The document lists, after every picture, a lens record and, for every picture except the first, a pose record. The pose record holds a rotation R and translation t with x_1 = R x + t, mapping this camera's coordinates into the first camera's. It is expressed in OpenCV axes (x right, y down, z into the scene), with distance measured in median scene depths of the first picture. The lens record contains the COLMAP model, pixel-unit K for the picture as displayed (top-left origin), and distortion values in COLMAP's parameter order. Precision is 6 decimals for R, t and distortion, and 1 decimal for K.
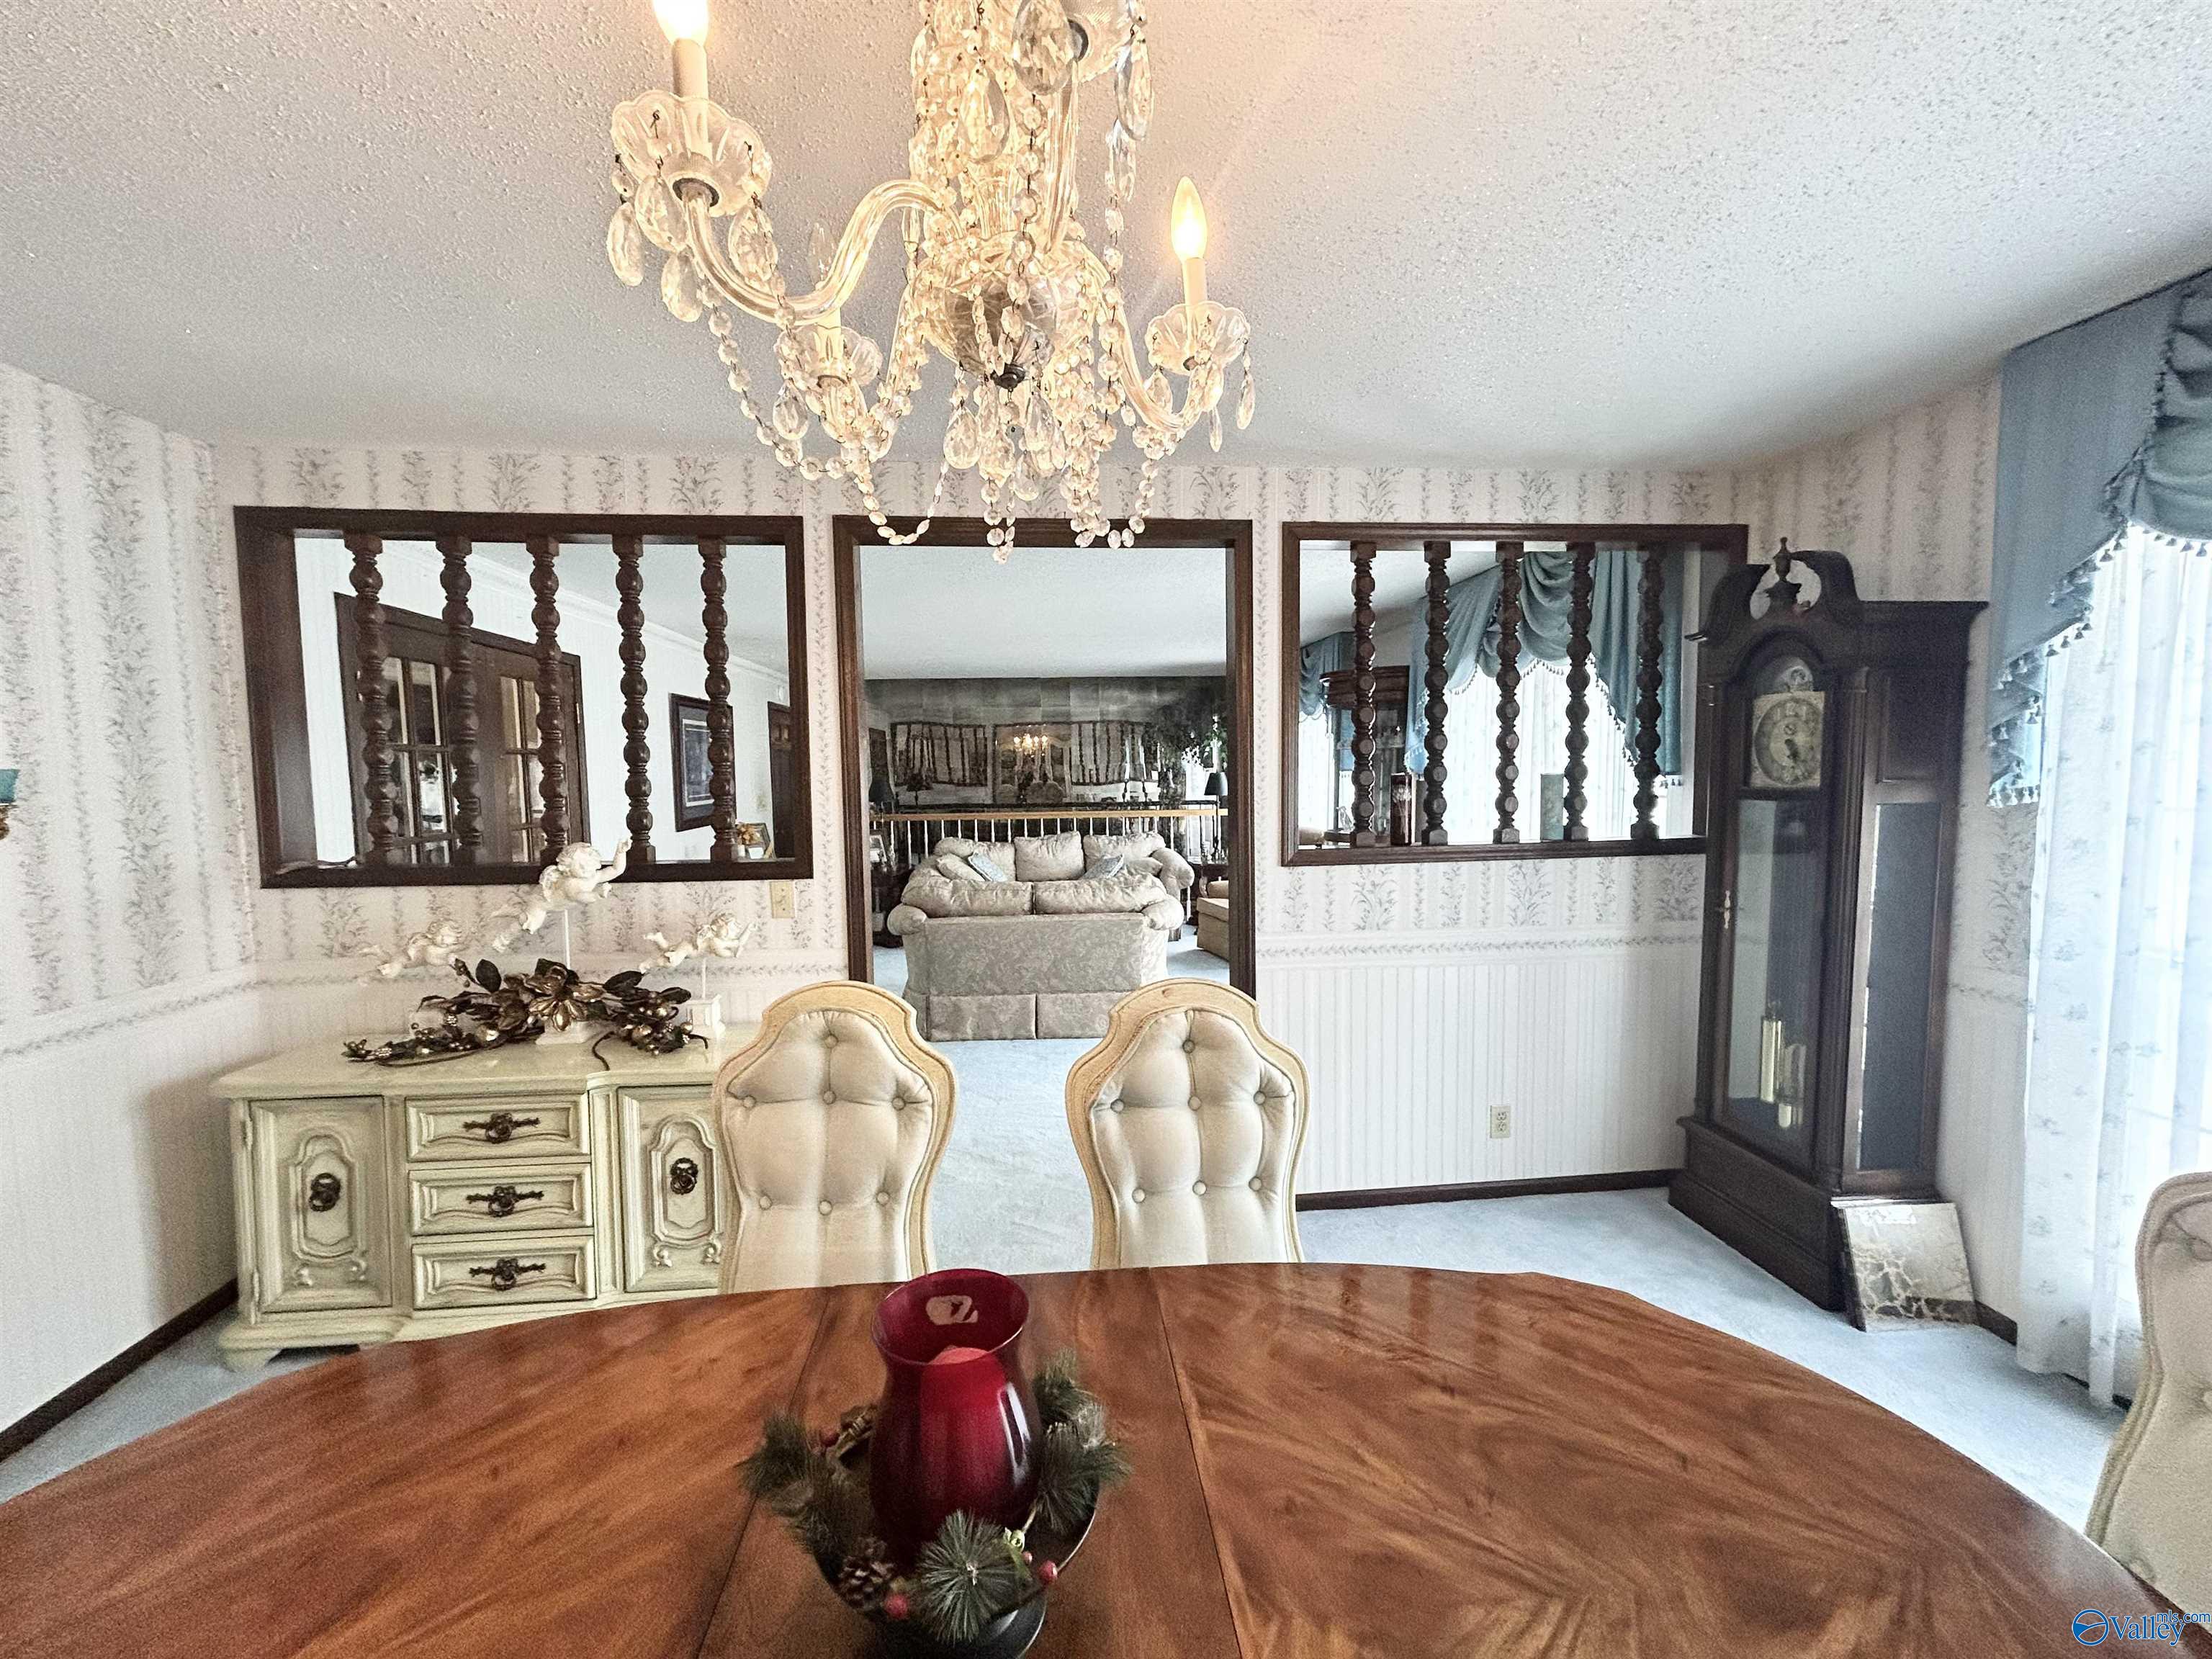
lens RADIAL K [[890.6, 0, 1109.6], [0, 890.6, 830.0], [0, 0, 1]] dist [-0.002020, 0.001843]
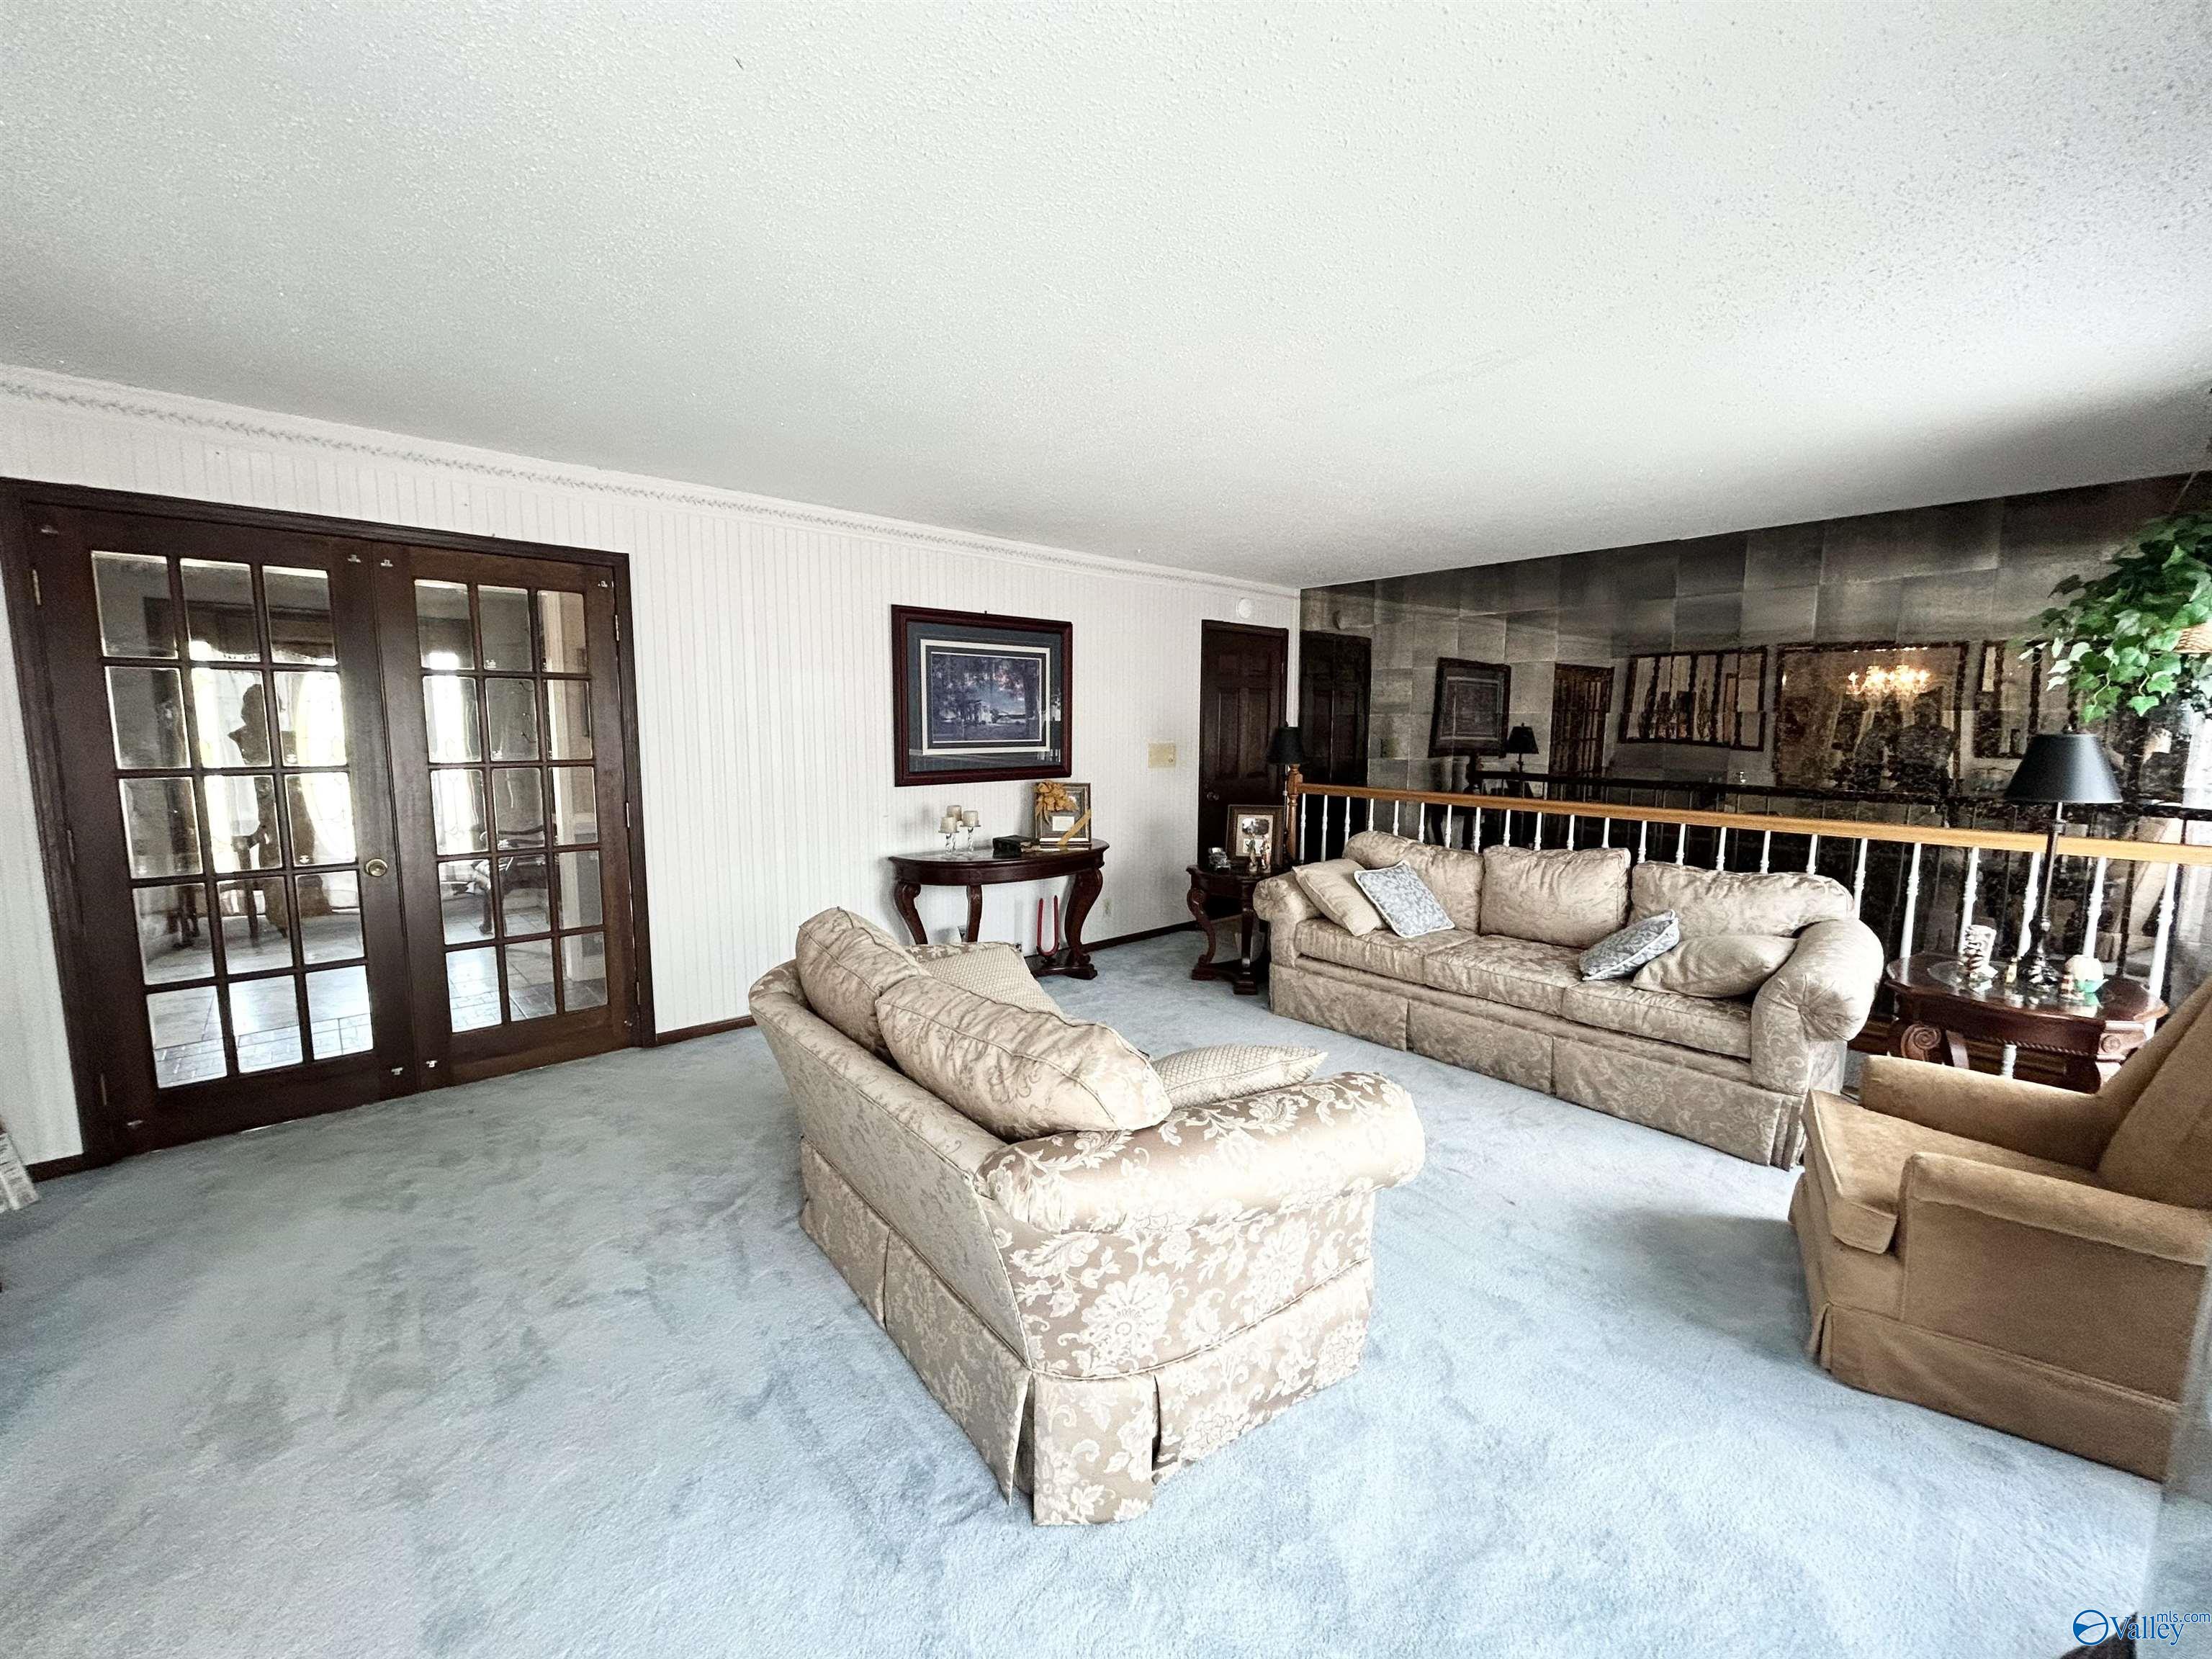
lens RADIAL K [[890.6, 0, 1111.1], [0, 890.6, 829.3], [0, 0, 1]] dist [-0.002020, 0.001843]
pose [[0.593122, 0.113657, -0.797050, 0.464772], [-0.073394, 0.993496, 0.087053, -0.078646], [0.801760, 0.006865, 0.597607, 1.288073]]
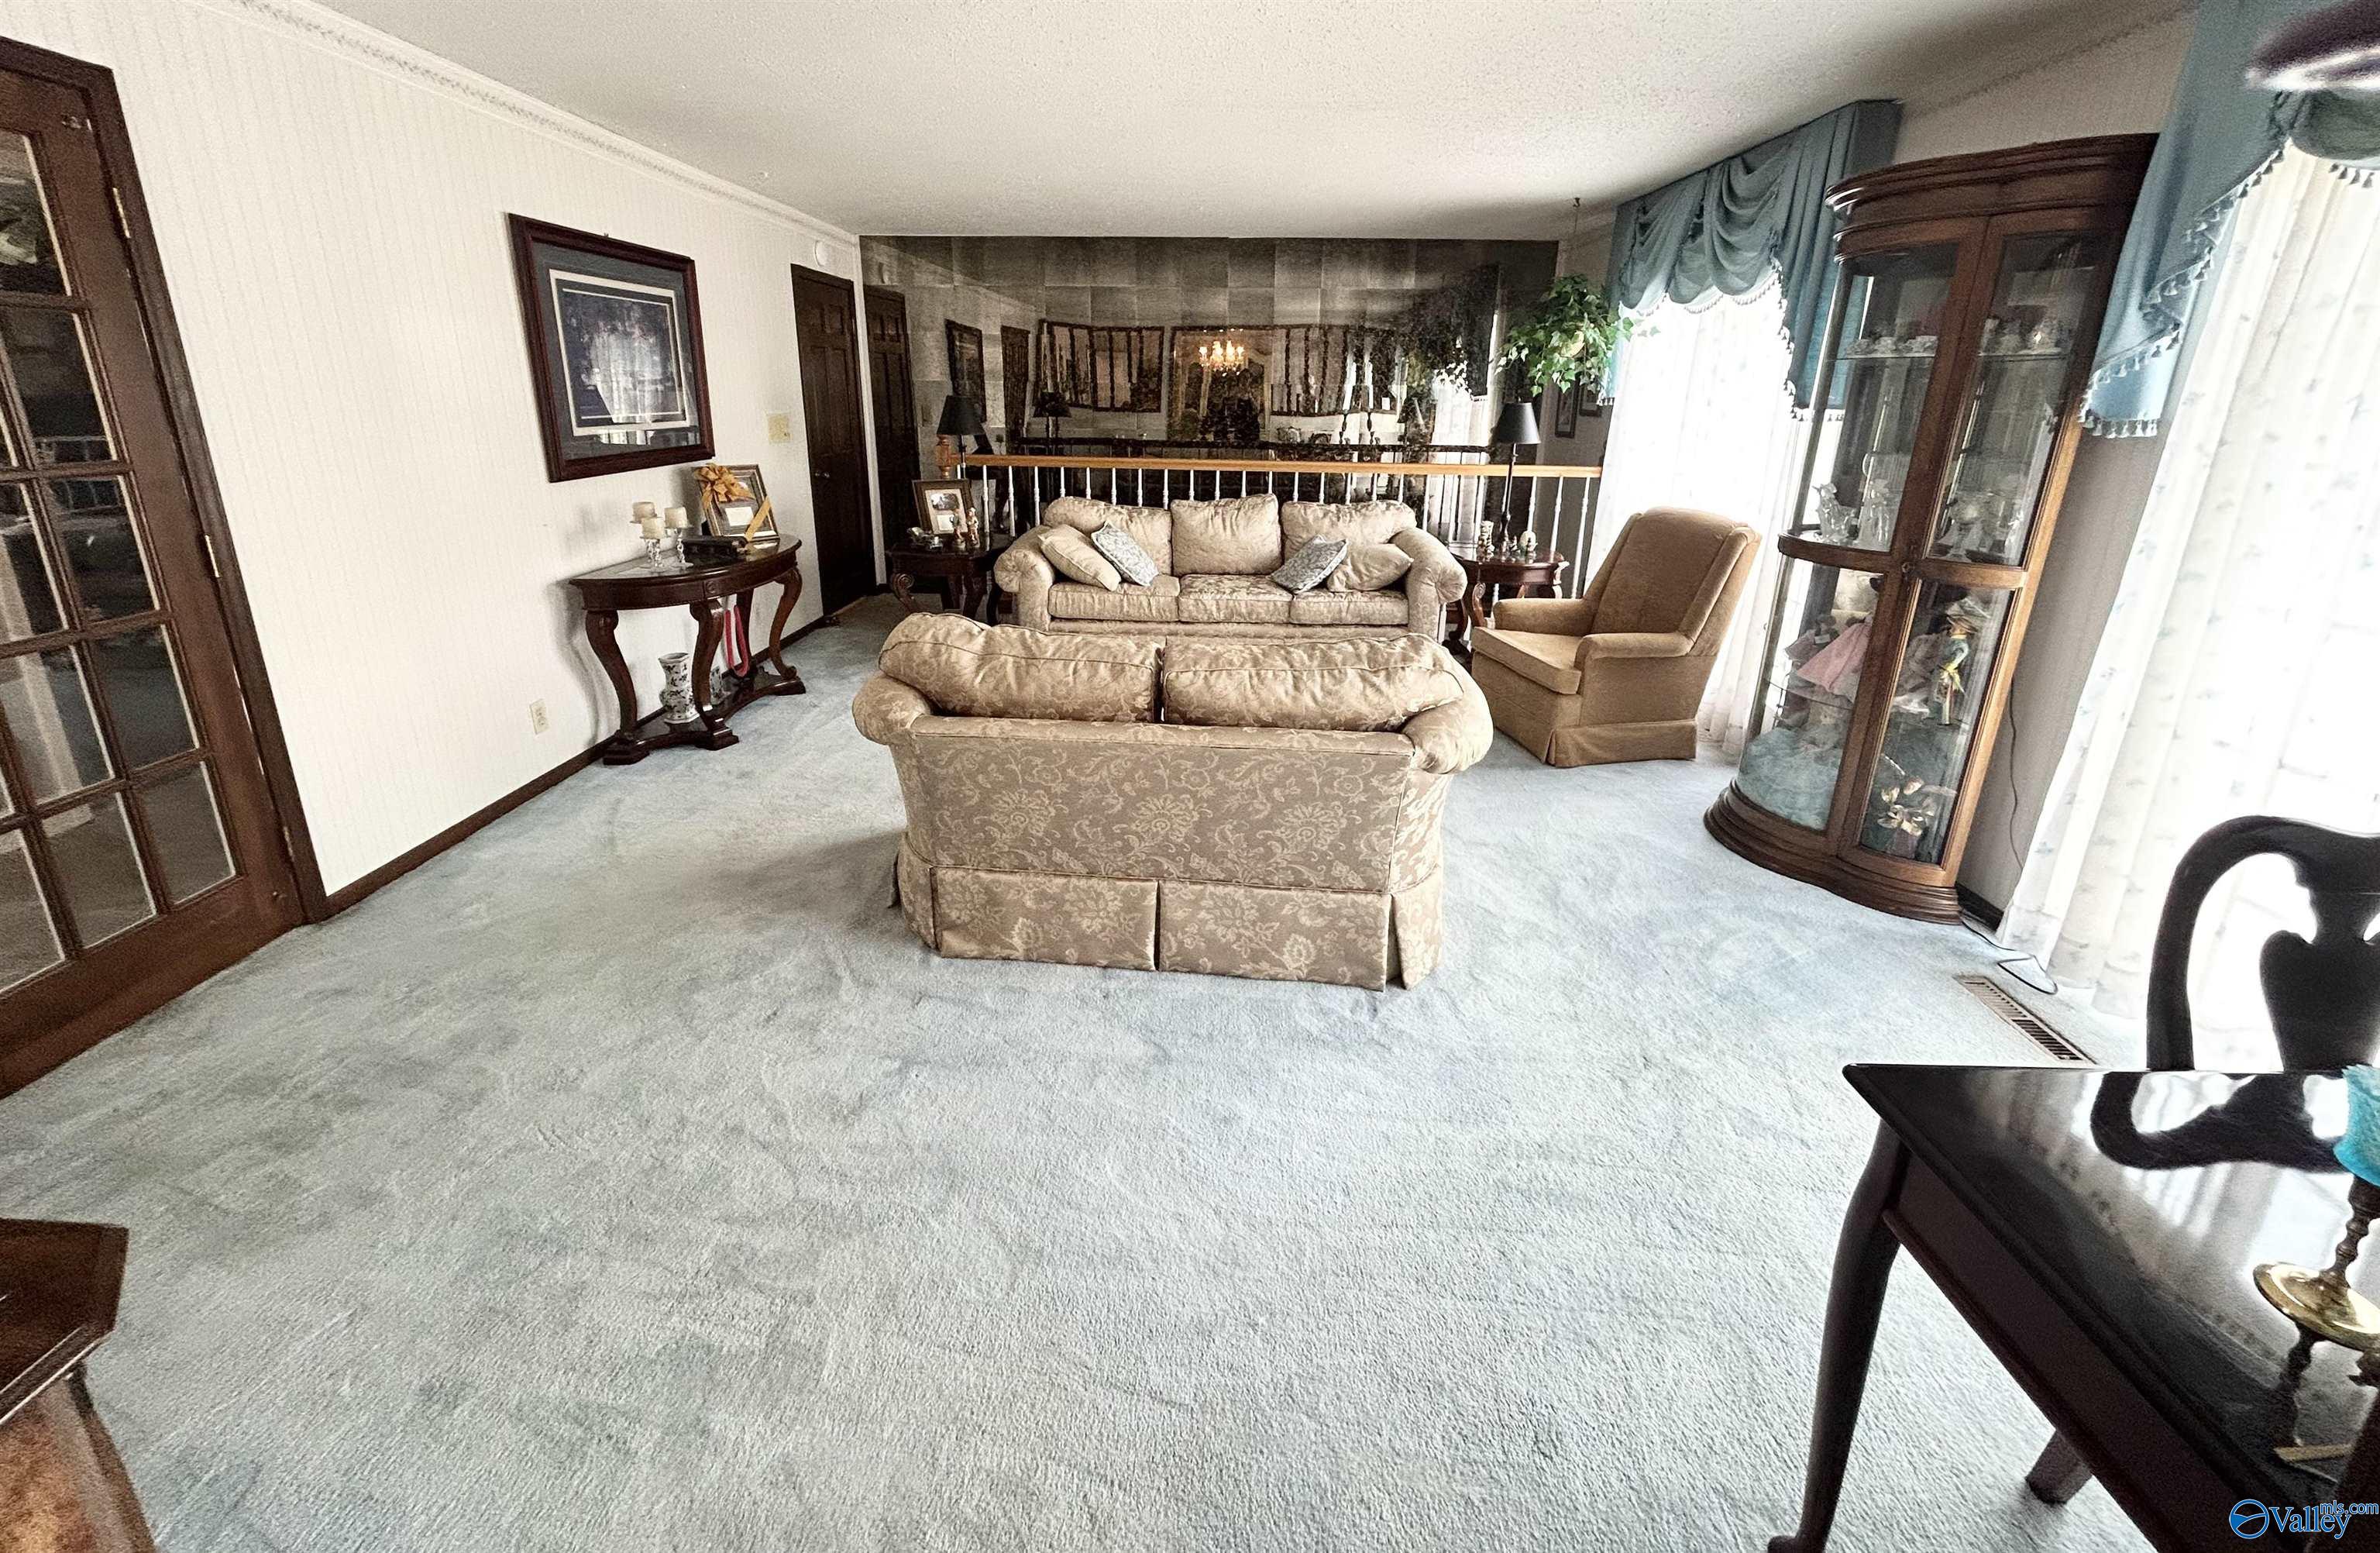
lens RADIAL K [[947.6, 0, 1187.7], [0, 947.6, 666.0], [0, 0, 1]] dist [-0.003059, 0.000127]
pose [[0.990921, 0.064150, -0.118156, -0.025309], [-0.038119, 0.976817, 0.210654, -0.047806], [0.128930, -0.204238, 0.970394, 0.845980]]
